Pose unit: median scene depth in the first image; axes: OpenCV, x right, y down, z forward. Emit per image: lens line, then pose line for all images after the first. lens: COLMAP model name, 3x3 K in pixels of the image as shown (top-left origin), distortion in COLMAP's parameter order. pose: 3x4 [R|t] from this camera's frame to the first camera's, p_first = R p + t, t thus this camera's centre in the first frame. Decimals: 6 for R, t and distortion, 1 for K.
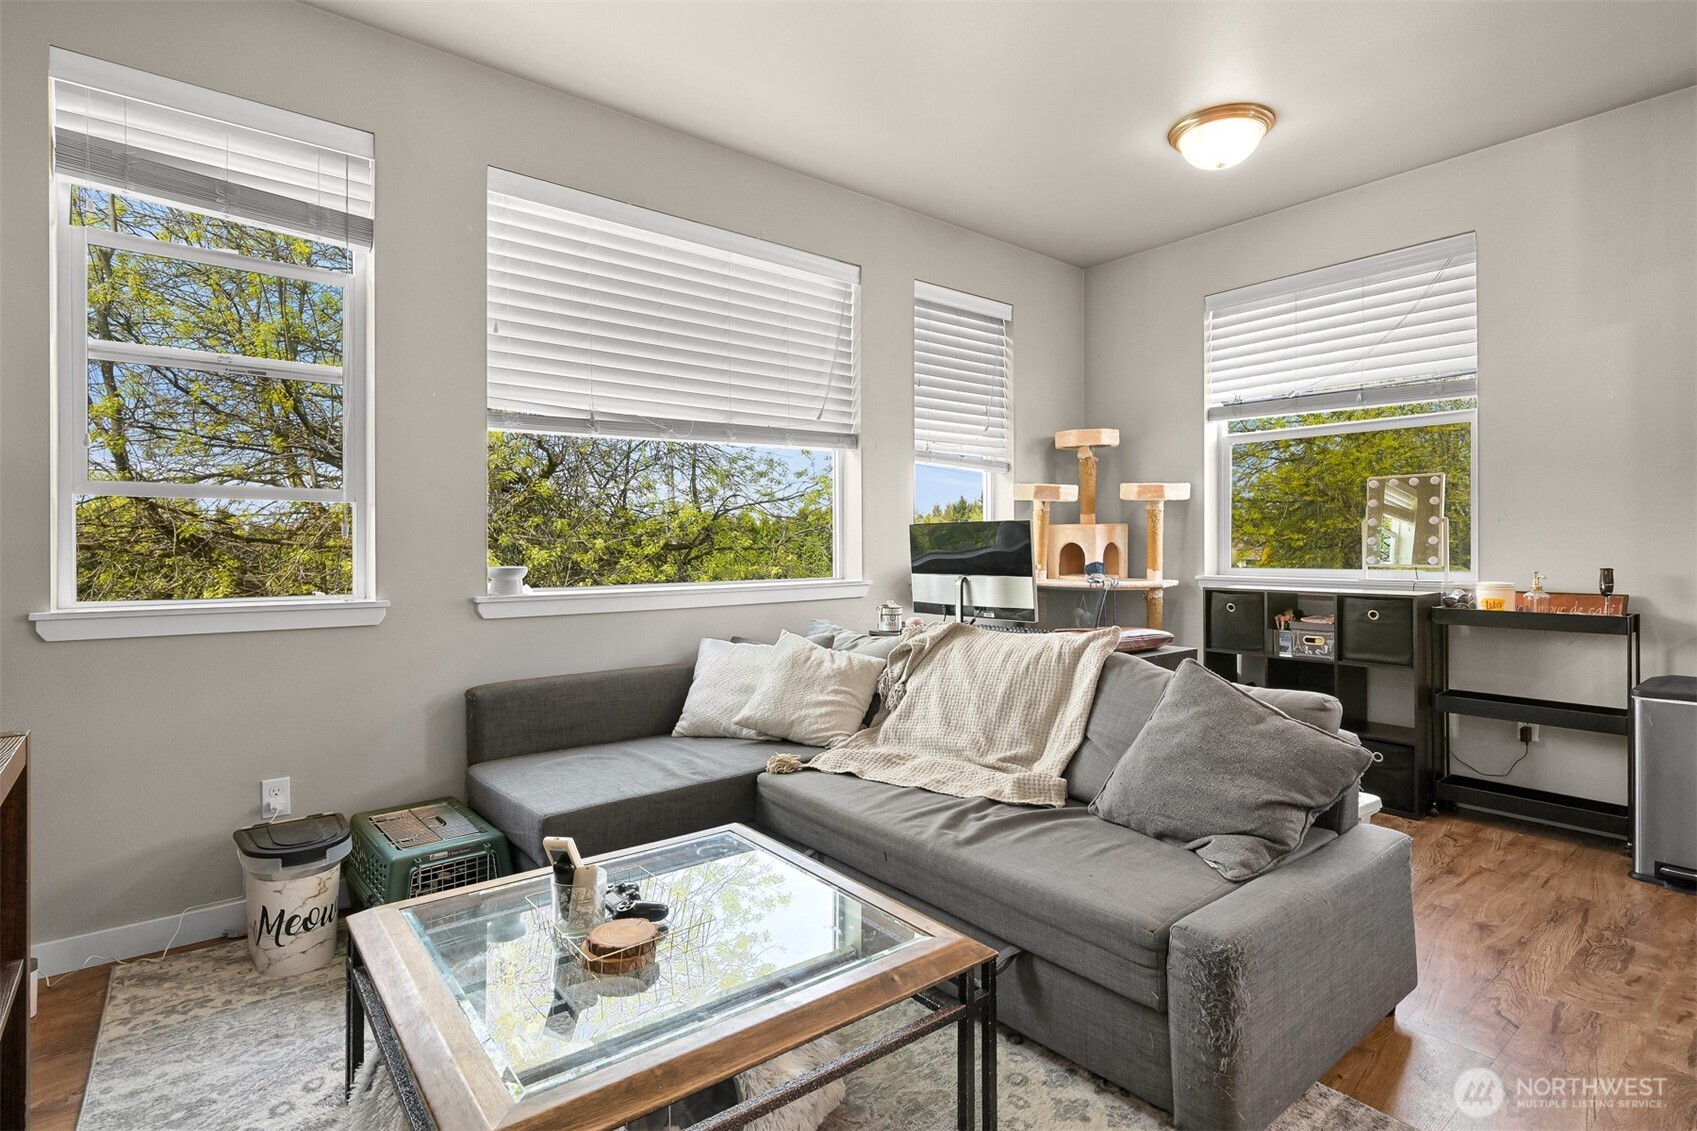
lens RADIAL K [[838.1, 0, 844.0], [0, 838.1, 552.5], [0, 0, 1]] dist [-0.002334, 0.000051]
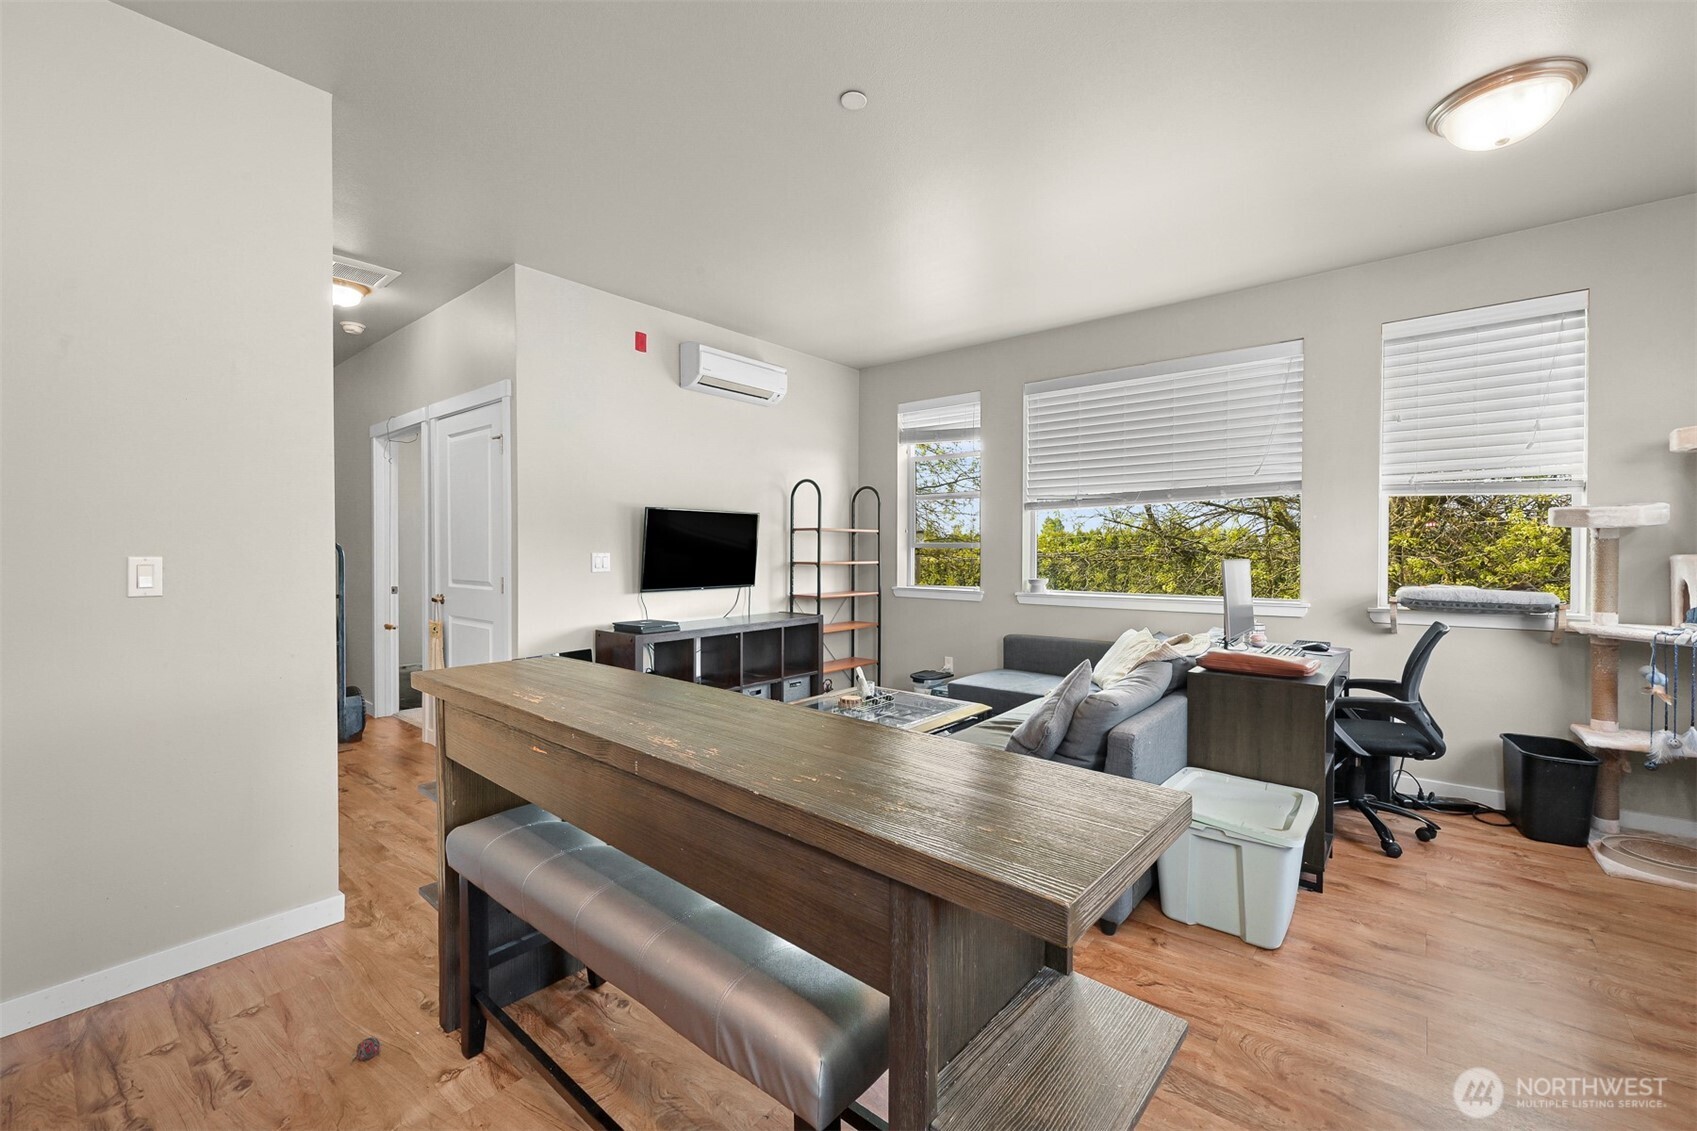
lens RADIAL K [[689.9, 0, 854.9], [0, 689.9, 554.6], [0, 0, 1]] dist [-0.000271, -0.000230]
pose [[0.204367, 0.009332, -0.978850, 1.134501], [-0.004579, 0.999953, 0.008577, -0.053599], [0.978884, 0.002729, 0.204400, 0.239853]]
